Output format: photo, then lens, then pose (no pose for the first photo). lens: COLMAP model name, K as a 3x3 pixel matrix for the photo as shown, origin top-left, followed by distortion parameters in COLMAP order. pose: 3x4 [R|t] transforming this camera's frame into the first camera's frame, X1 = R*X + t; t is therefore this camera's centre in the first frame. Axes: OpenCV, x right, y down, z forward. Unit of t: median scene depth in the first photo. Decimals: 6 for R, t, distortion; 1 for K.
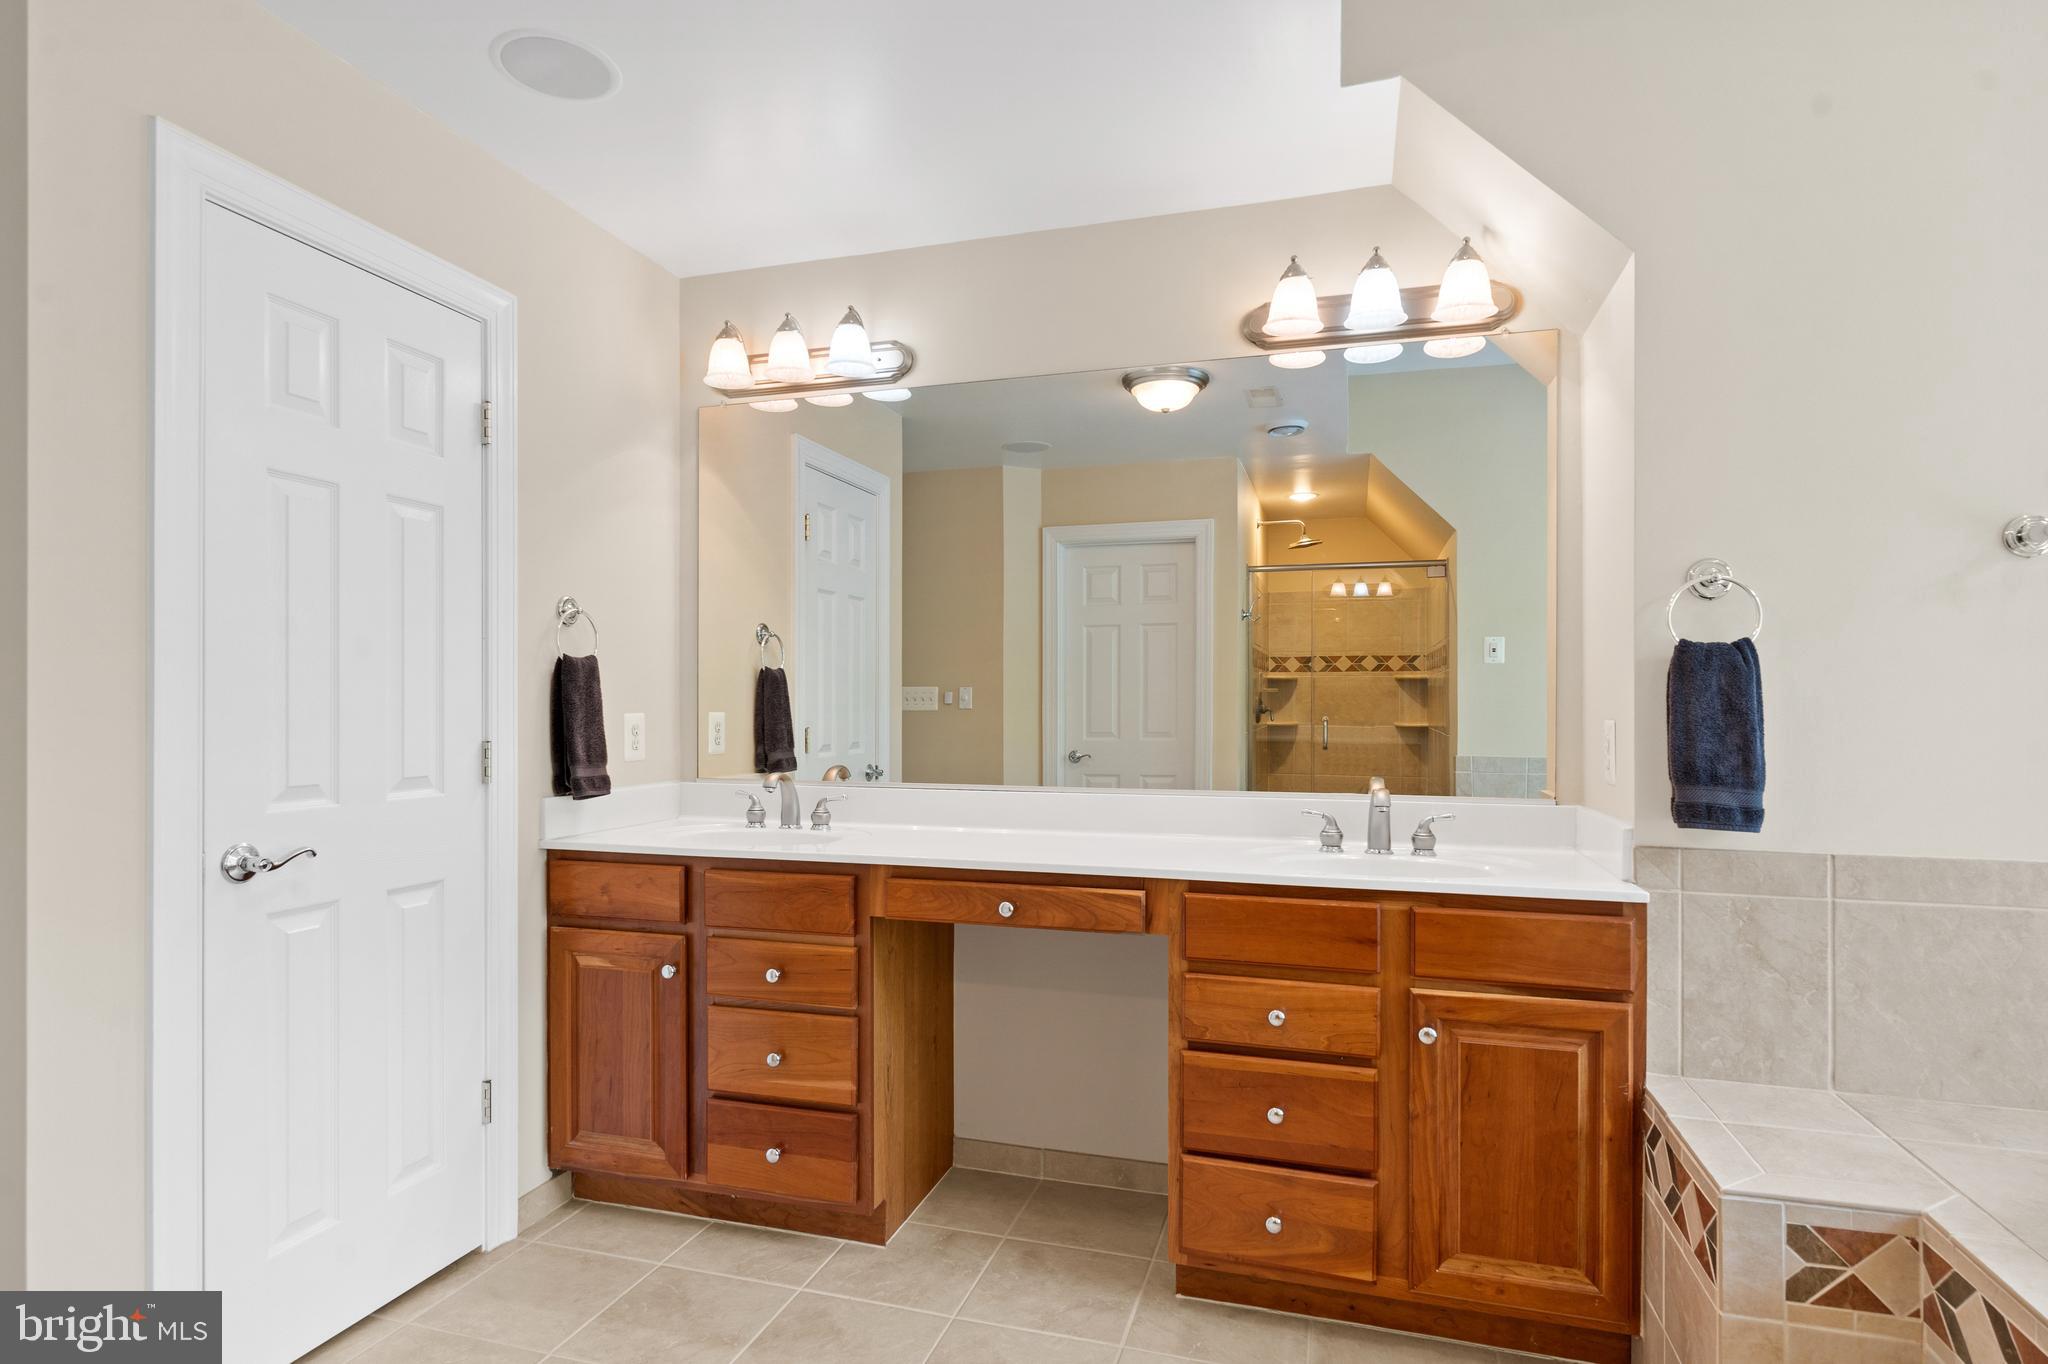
lens RADIAL K [[1097.7, 0, 1014.8], [0, 1097.7, 676.2], [0, 0, 1]] dist [-0.003086, 0.002712]
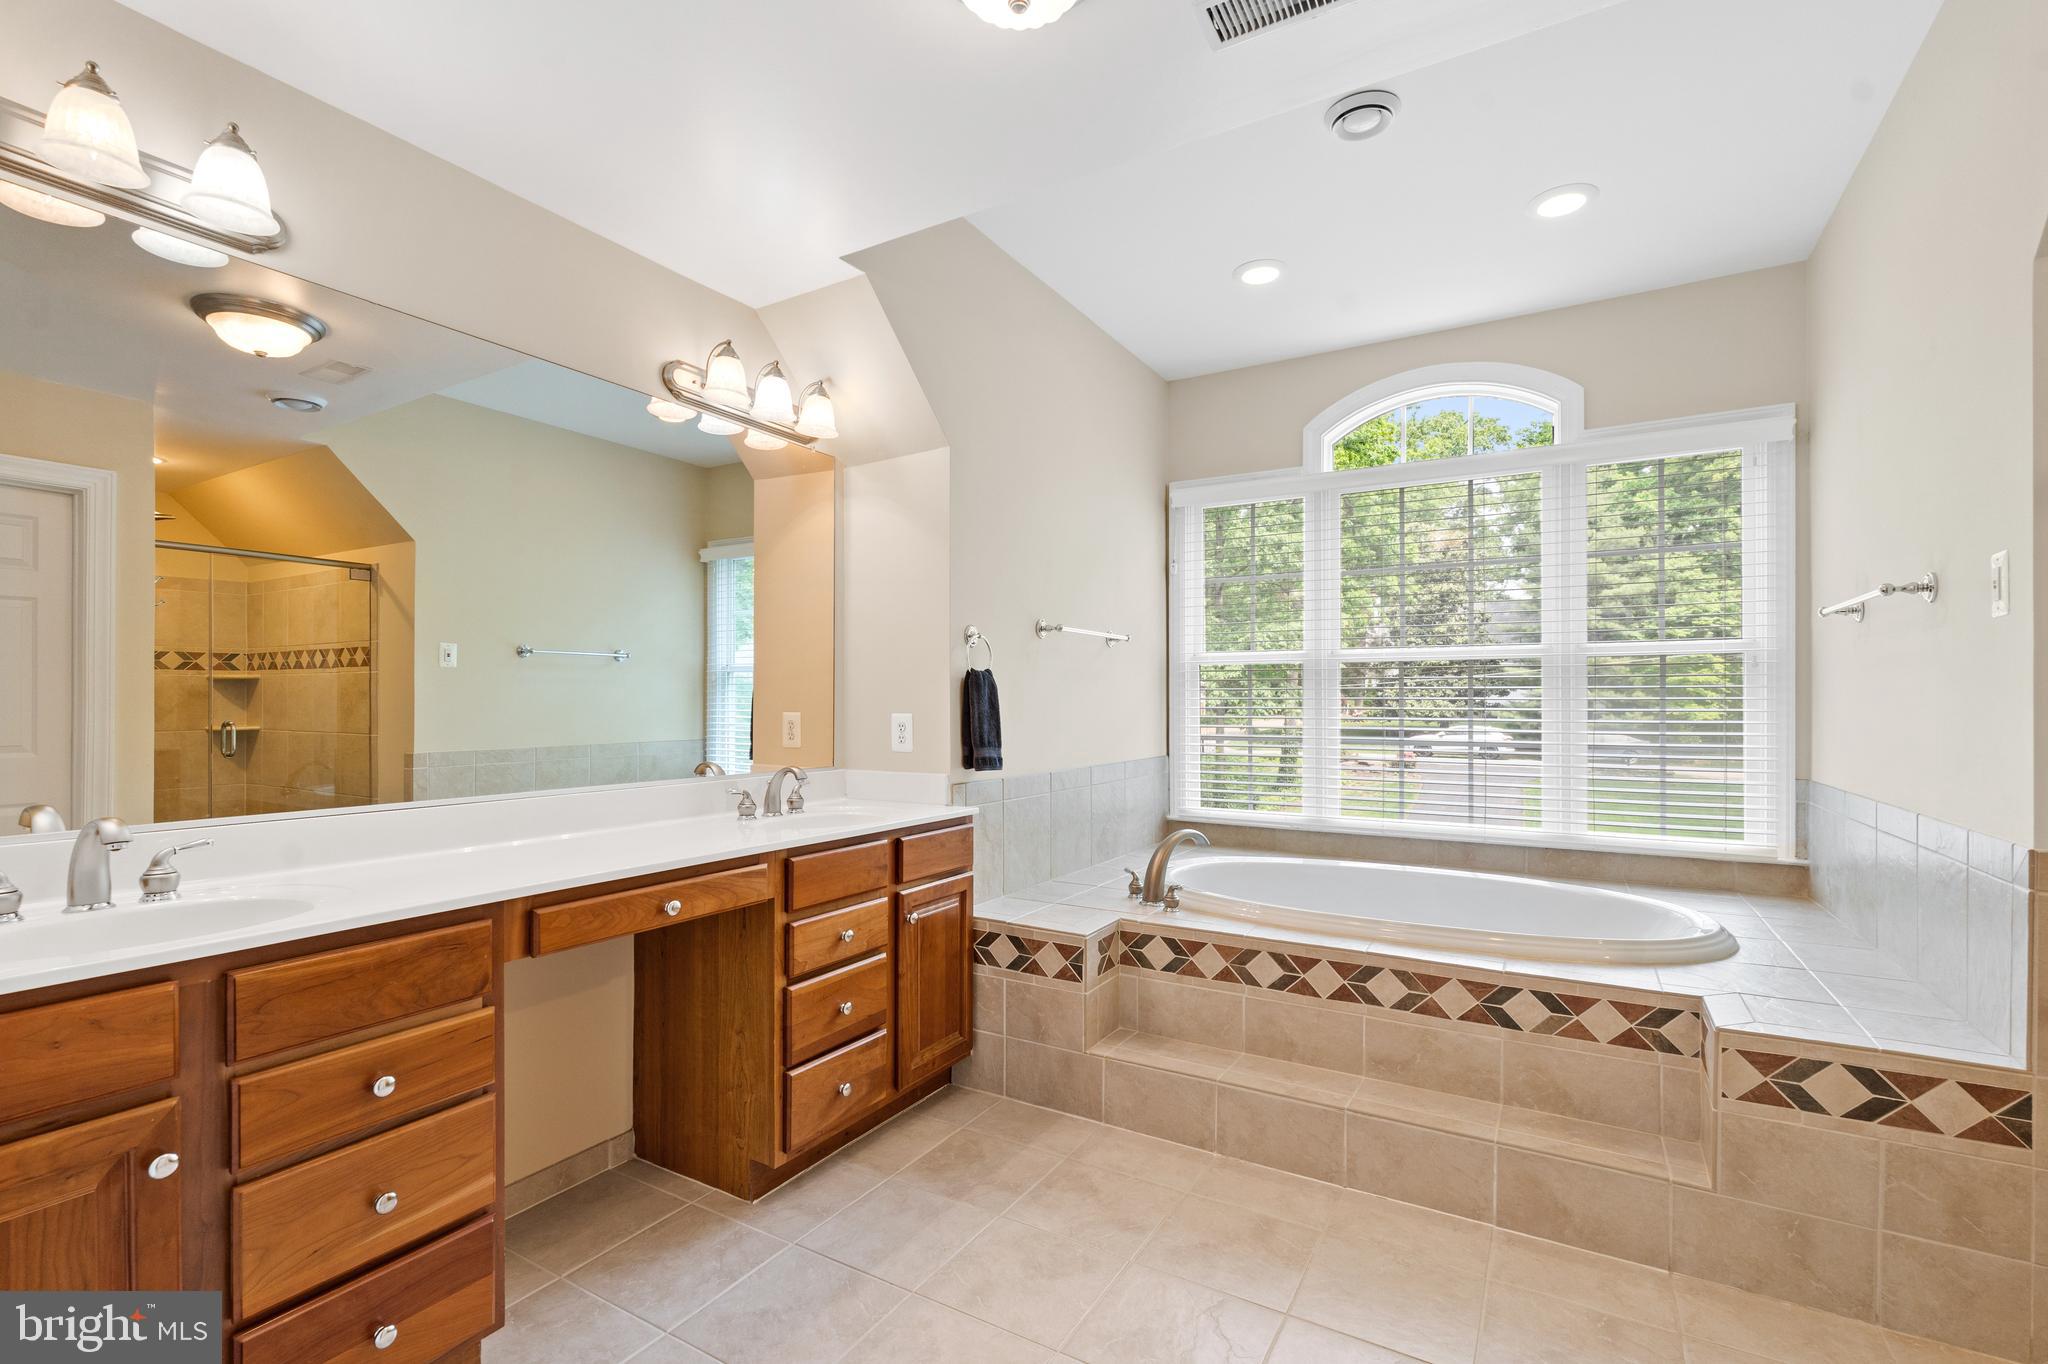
lens RADIAL K [[930.5, 0, 1011.9], [0, 930.5, 702.6], [0, 0, 1]] dist [-0.000919, -0.000894]
pose [[0.234671, -0.000181, 0.972075, -0.716939], [-0.021512, 0.999754, 0.005379, 0.012162], [-0.971837, -0.022174, 0.234609, 0.472275]]
